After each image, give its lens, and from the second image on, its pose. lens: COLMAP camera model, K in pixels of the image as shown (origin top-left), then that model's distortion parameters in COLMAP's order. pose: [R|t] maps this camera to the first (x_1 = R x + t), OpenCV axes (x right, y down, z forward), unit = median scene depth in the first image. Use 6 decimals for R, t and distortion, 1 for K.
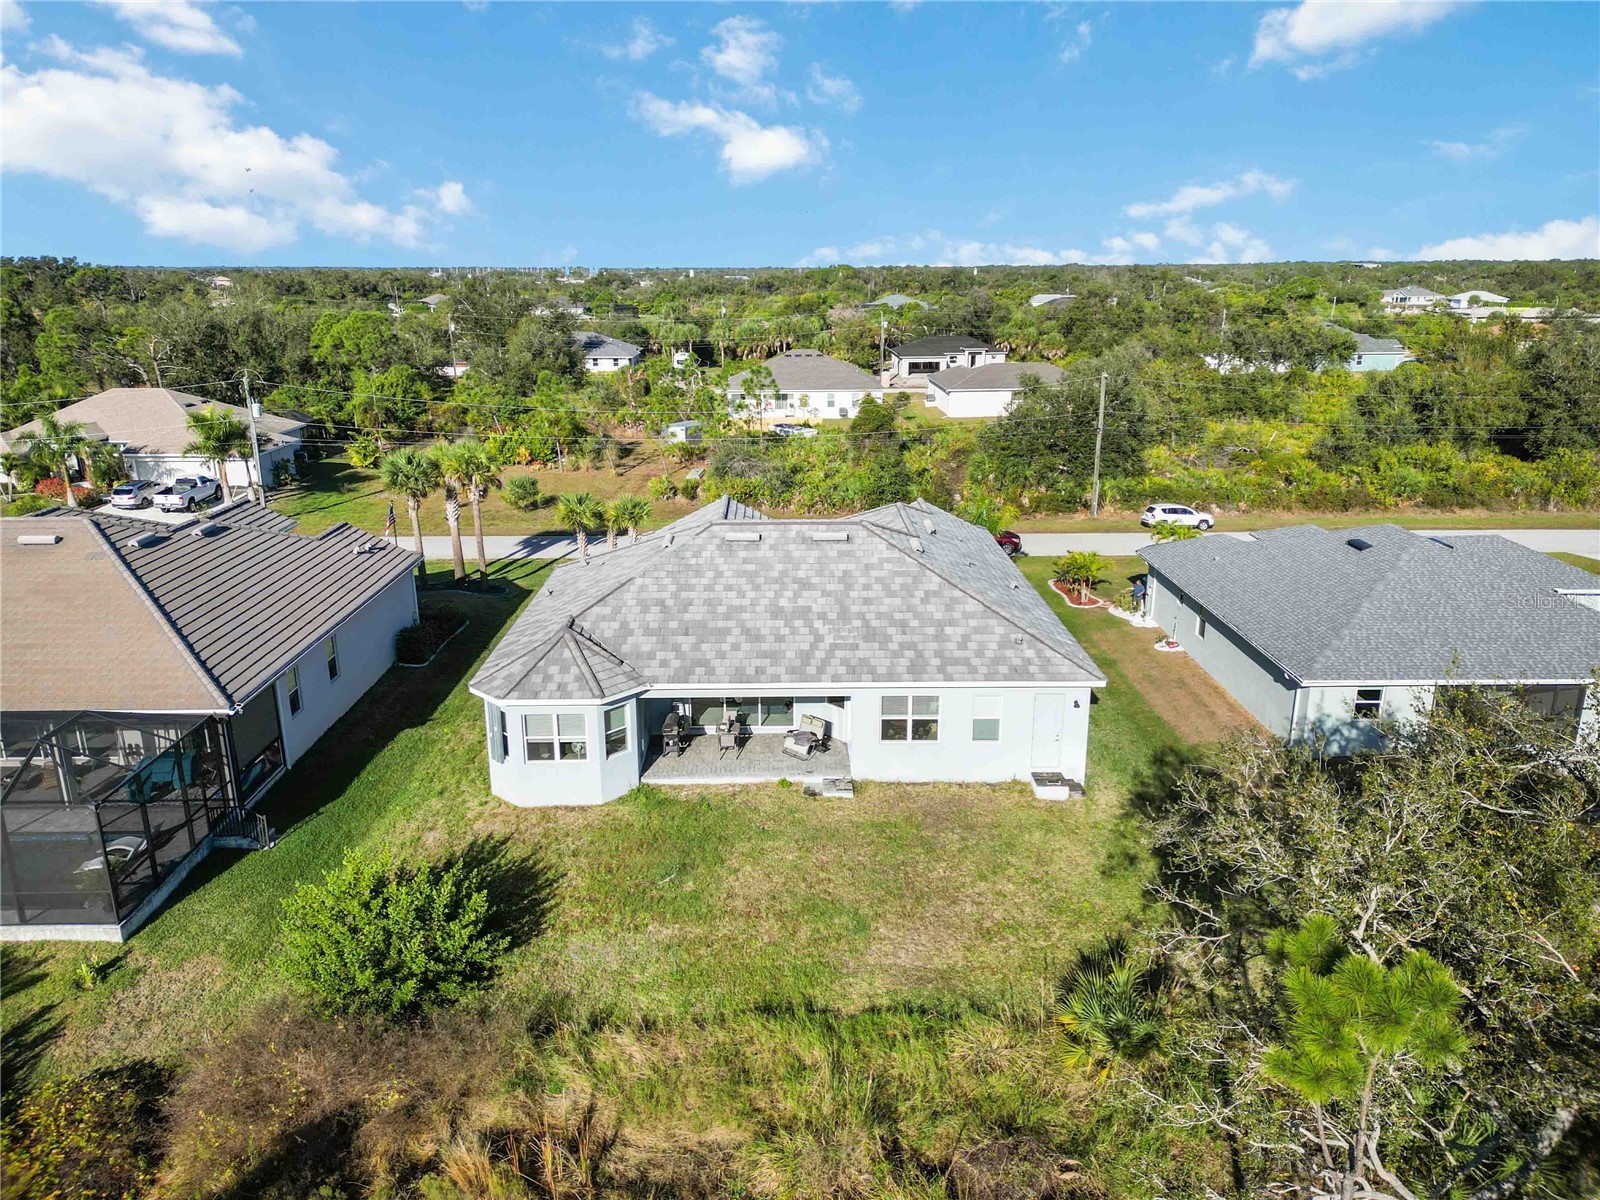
lens RADIAL K [[1121.7, 0, 799.8], [0, 1121.7, 578.4], [0, 0, 1]] dist [0.057800, -0.045088]
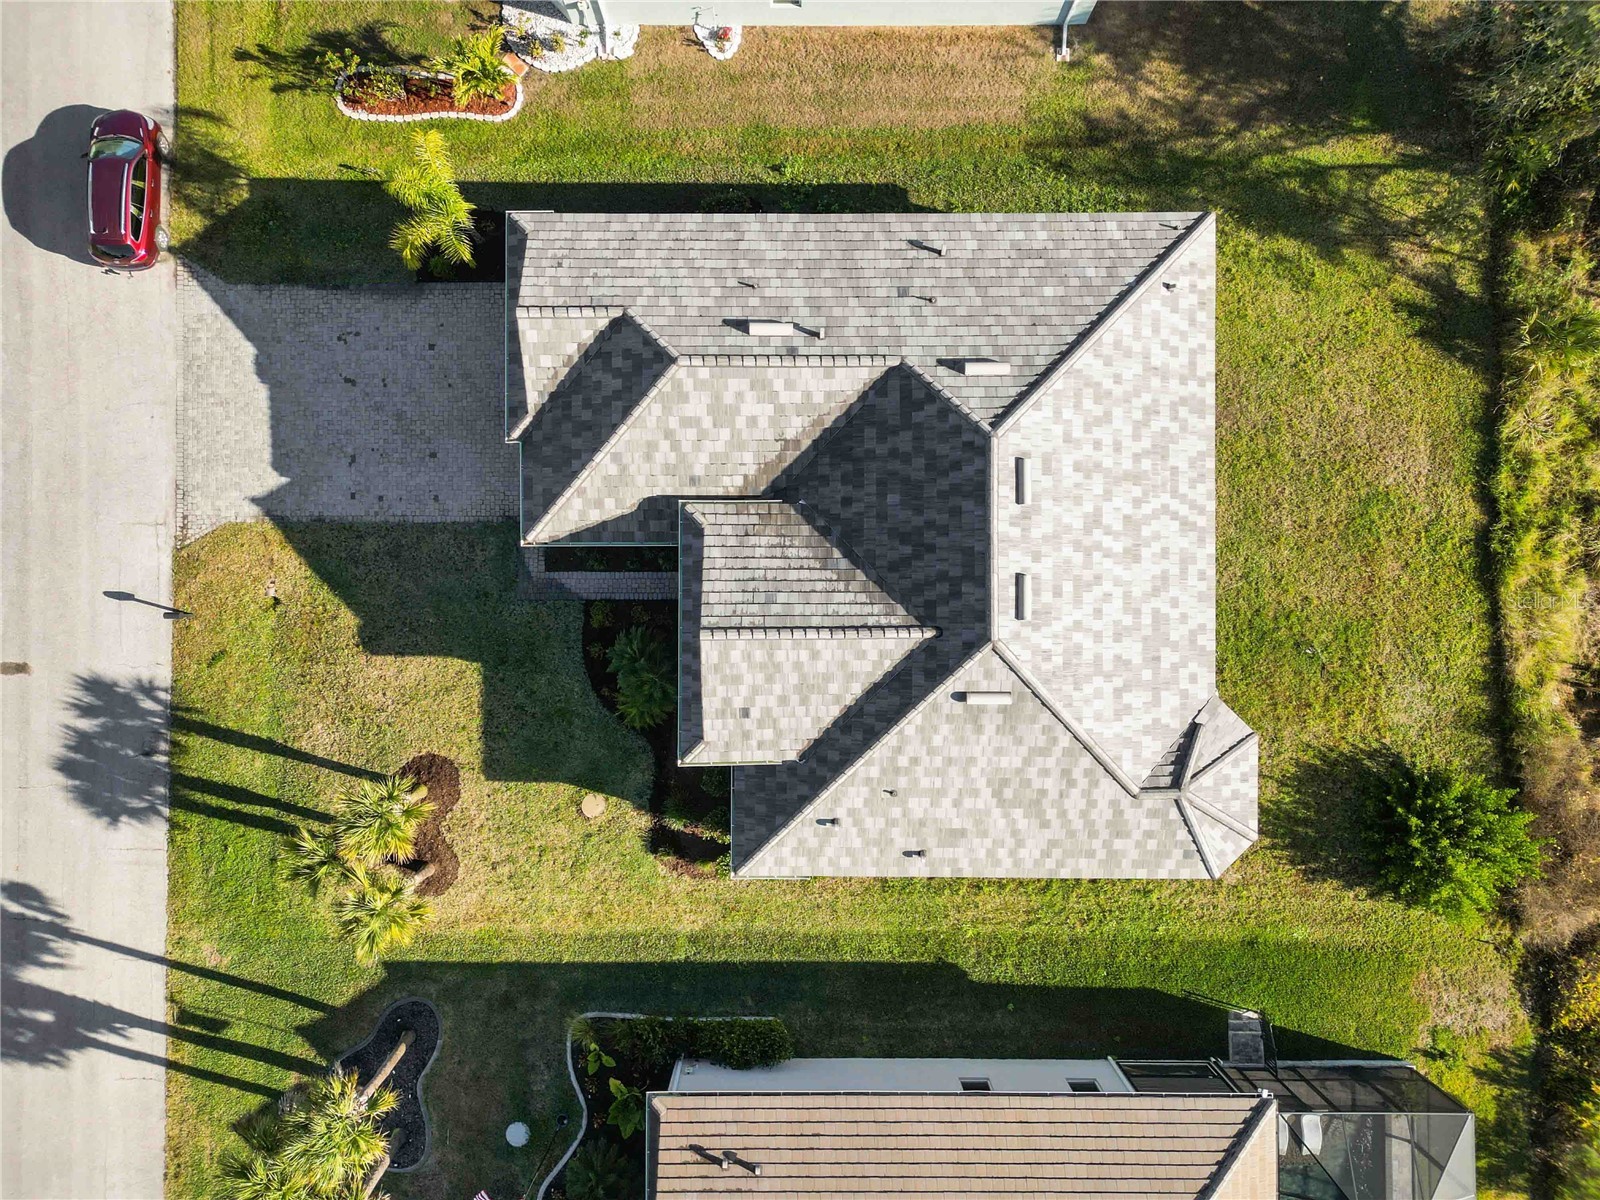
lens RADIAL K [[1114.7, 0, 797.9], [0, 1114.7, 599.6], [0, 0, 1]] dist [0.072224, -0.071094]
pose [[0.017159, -0.999738, 0.015118, -0.070229], [0.268326, 0.019170, 0.963137, -0.852158], [-0.963175, -0.012470, 0.268585, 0.995889]]
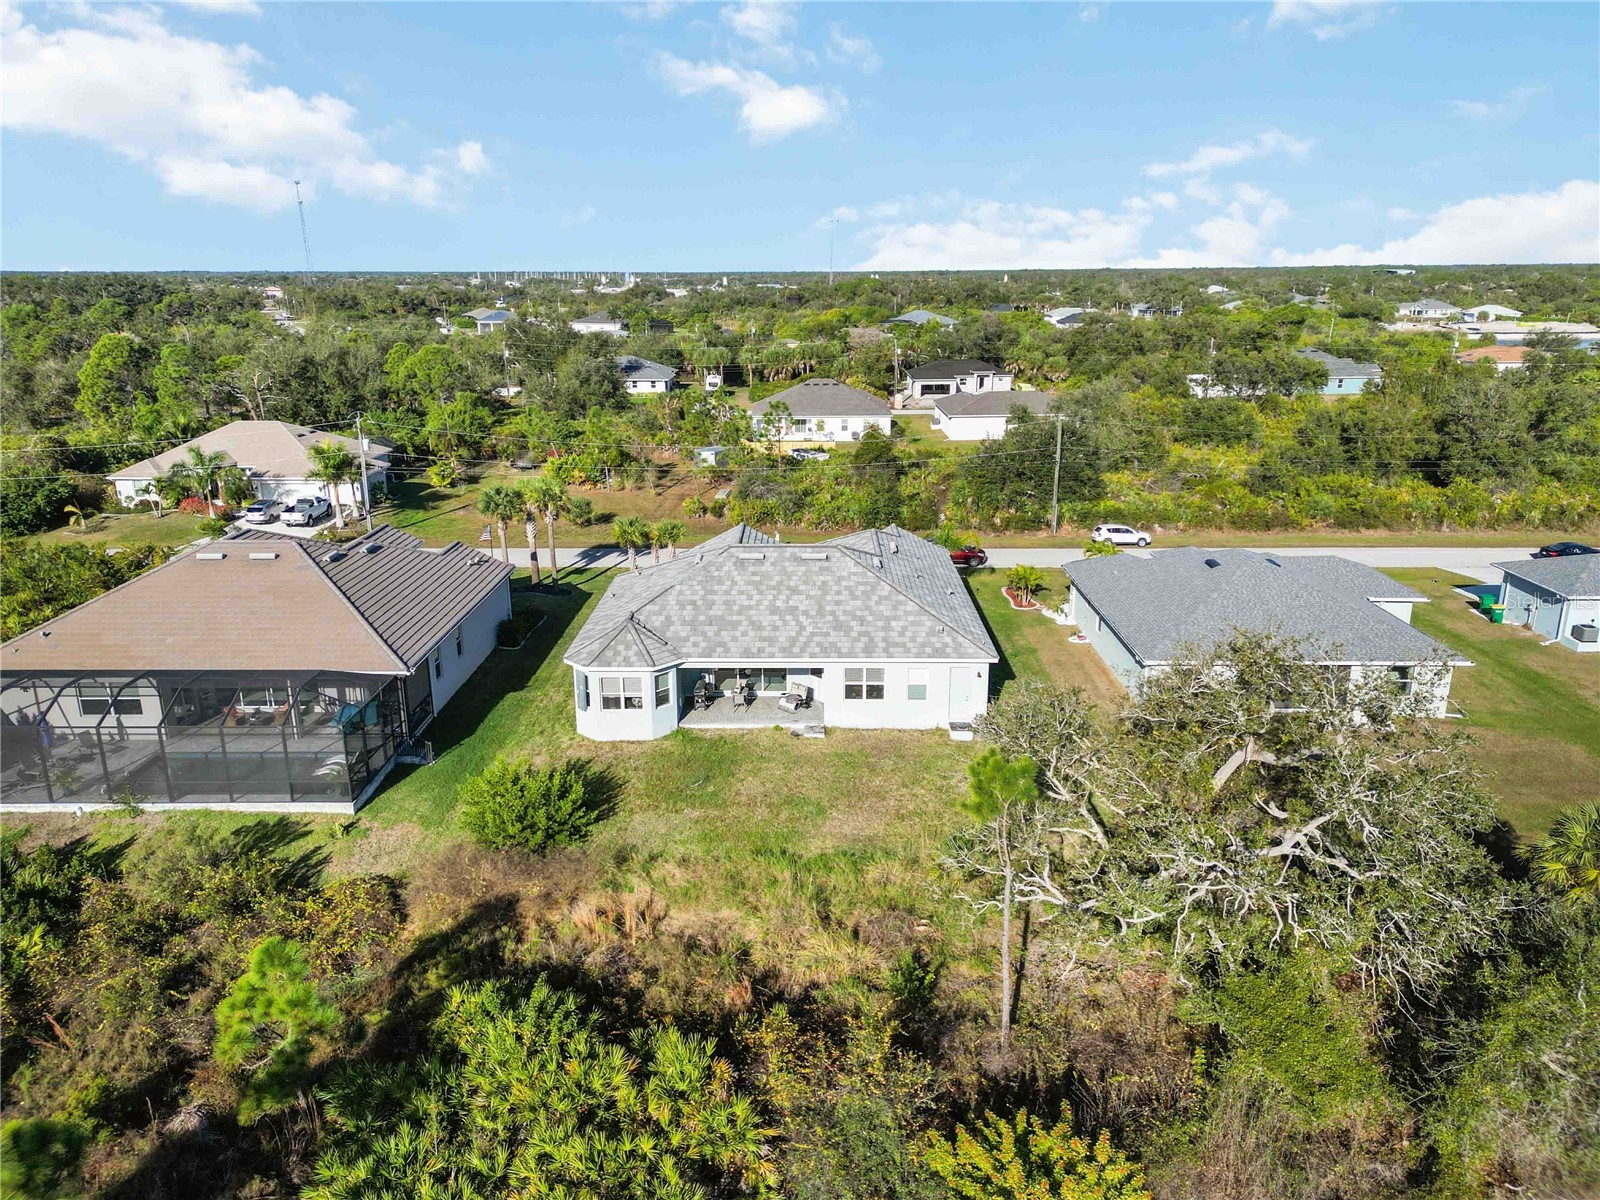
lens RADIAL K [[1120.3, 0, 801.3], [0, 1120.3, 574.7], [0, 0, 1]] dist [0.072659, -0.071021]
pose [[0.999626, 0.006358, -0.026587, 0.051053], [-0.006509, 0.999963, -0.005601, -0.007062], [0.026550, 0.005772, 0.999631, -0.421302]]
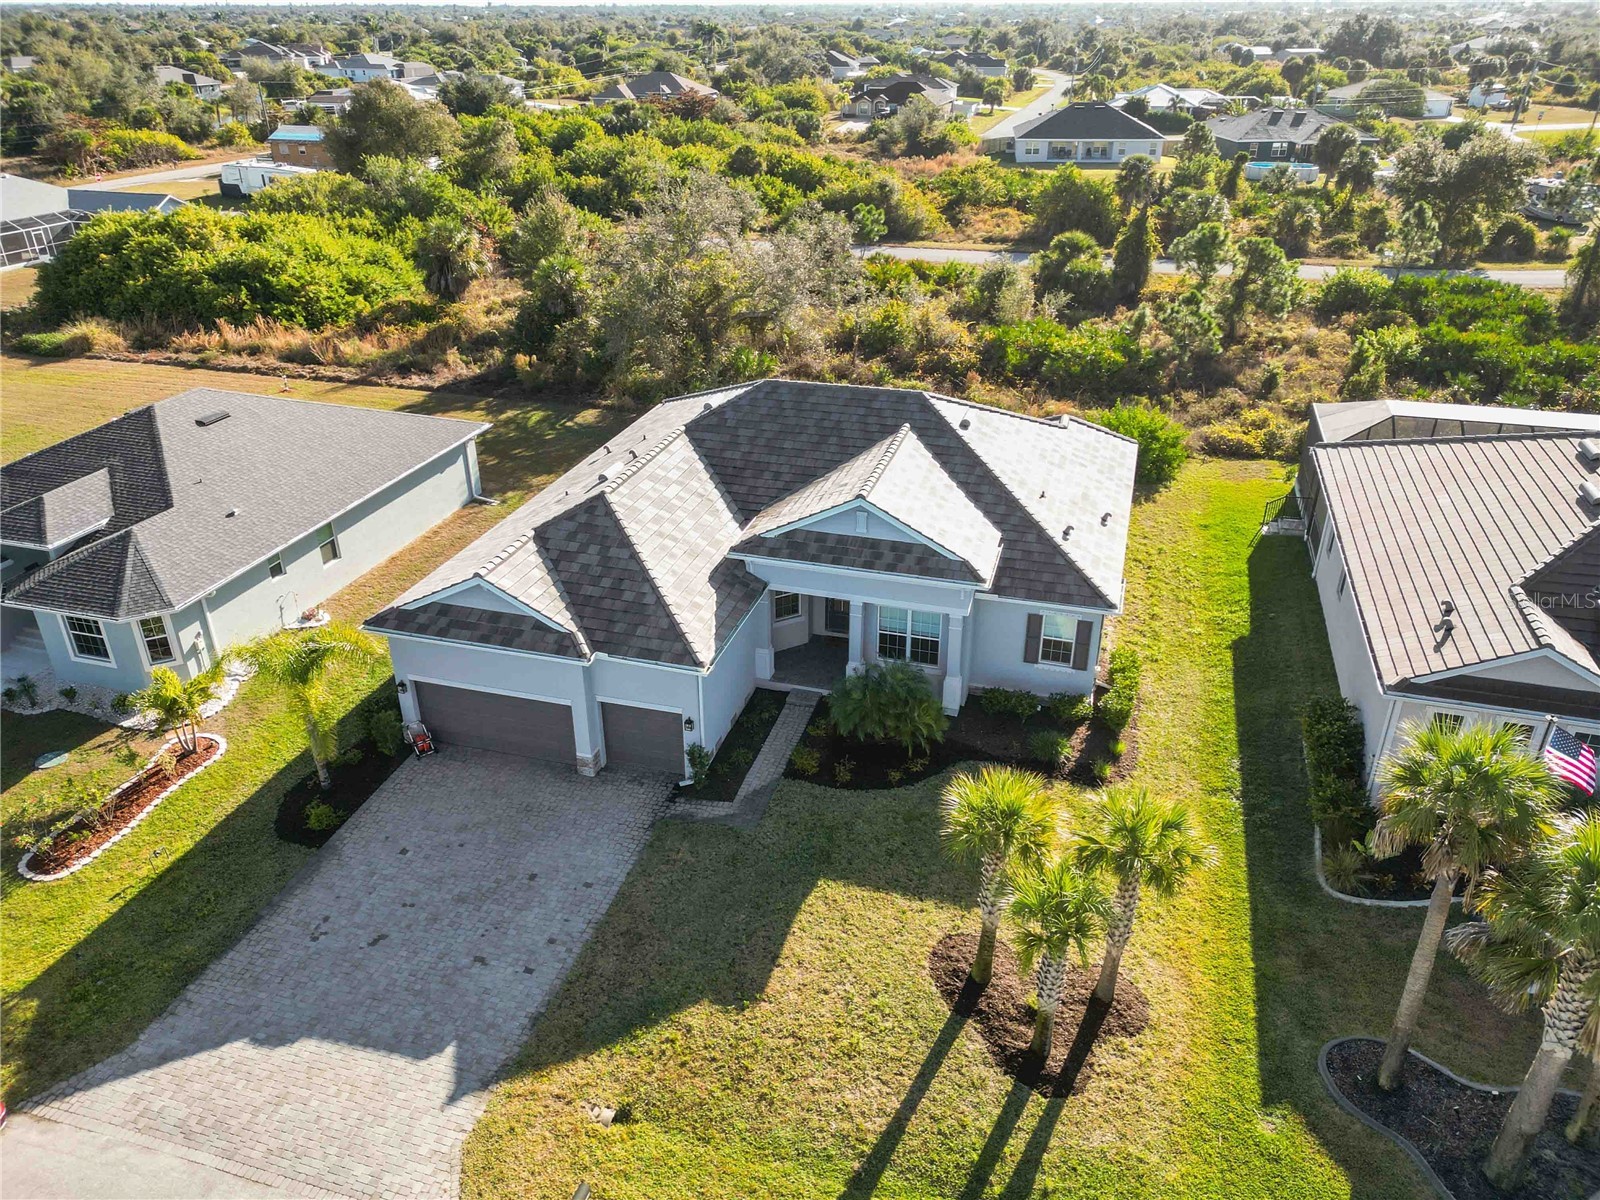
lens RADIAL K [[1141.5, 0, 797.5], [0, 1141.5, 599.7], [0, 0, 1]] dist [0.068209, -0.065839]
pose [[-0.952148, -0.132190, 0.275571, -0.282364], [0.089719, 0.741023, 0.665459, -0.602991], [-0.292171, 0.658339, -0.693704, 1.930740]]
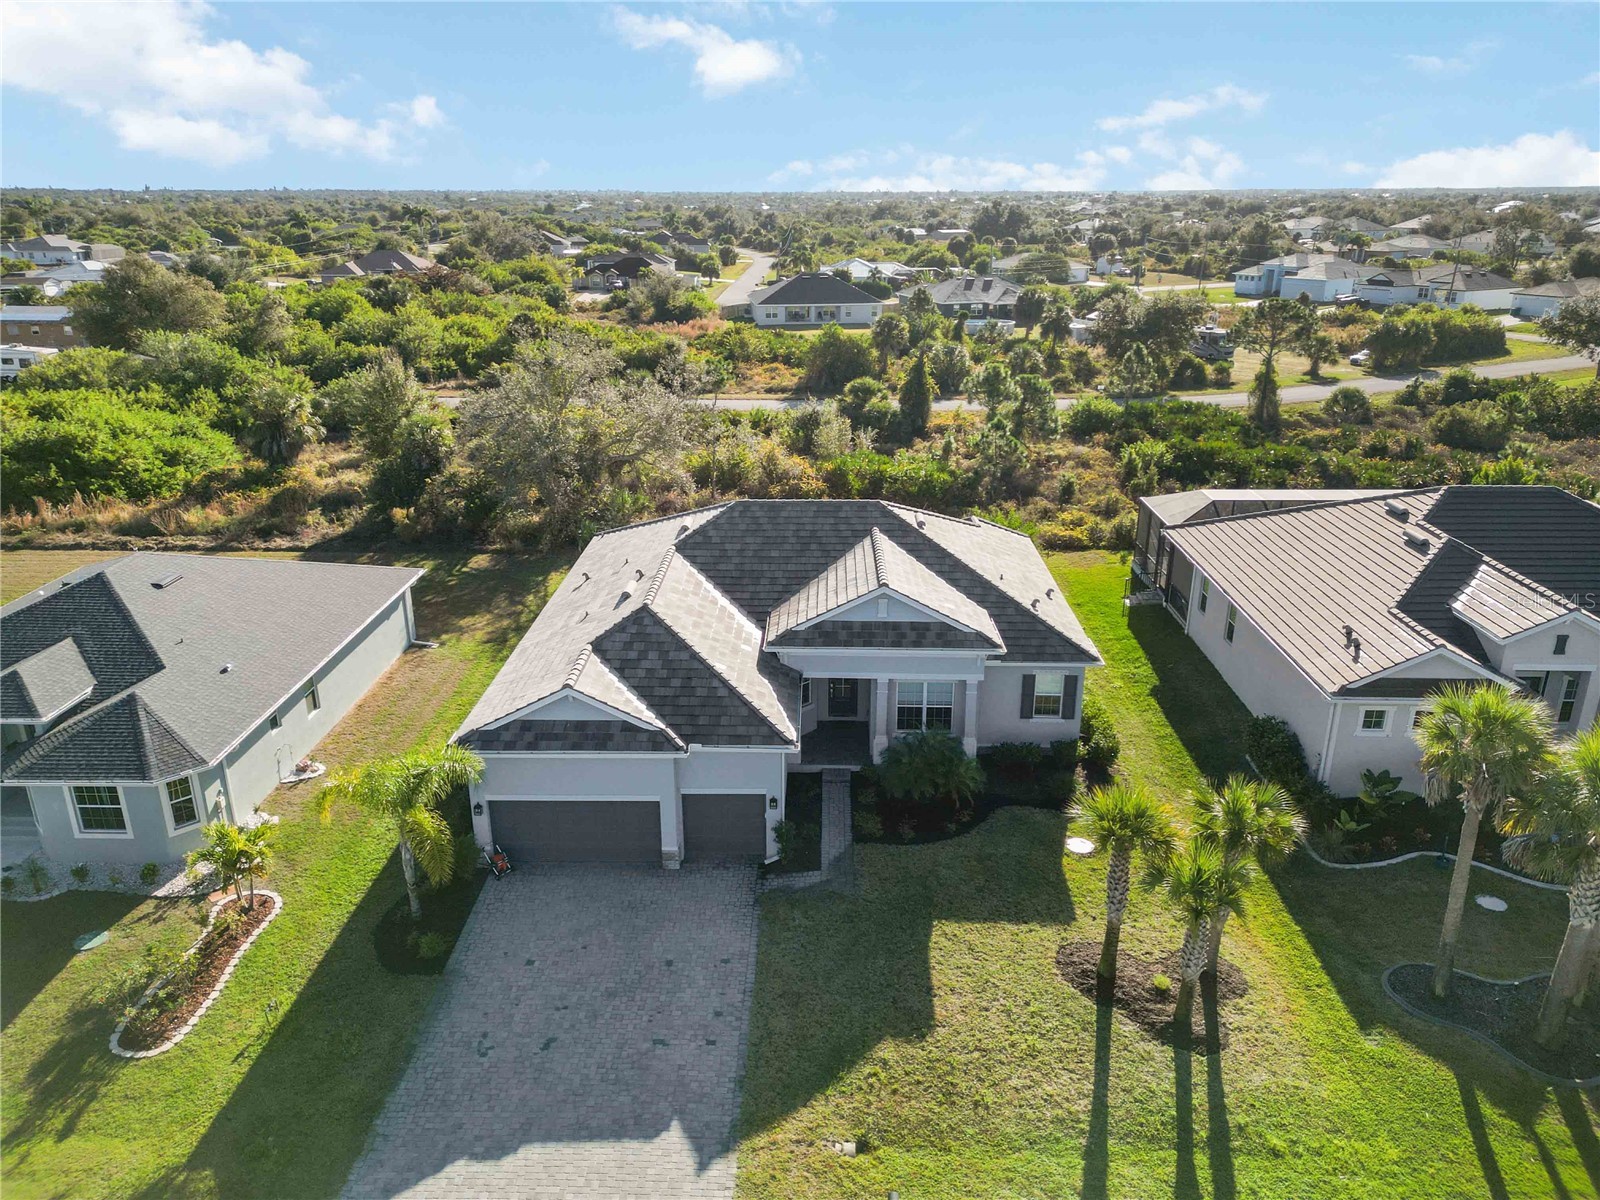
lens RADIAL K [[1114.7, 0, 797.9], [0, 1114.7, 599.6], [0, 0, 1]] dist [0.072224, -0.071094]
pose [[-0.998961, -0.009033, 0.044671, -0.053209], [0.018519, 0.815143, 0.578964, -0.630819], [-0.041643, 0.579190, -0.814128, 2.058545]]
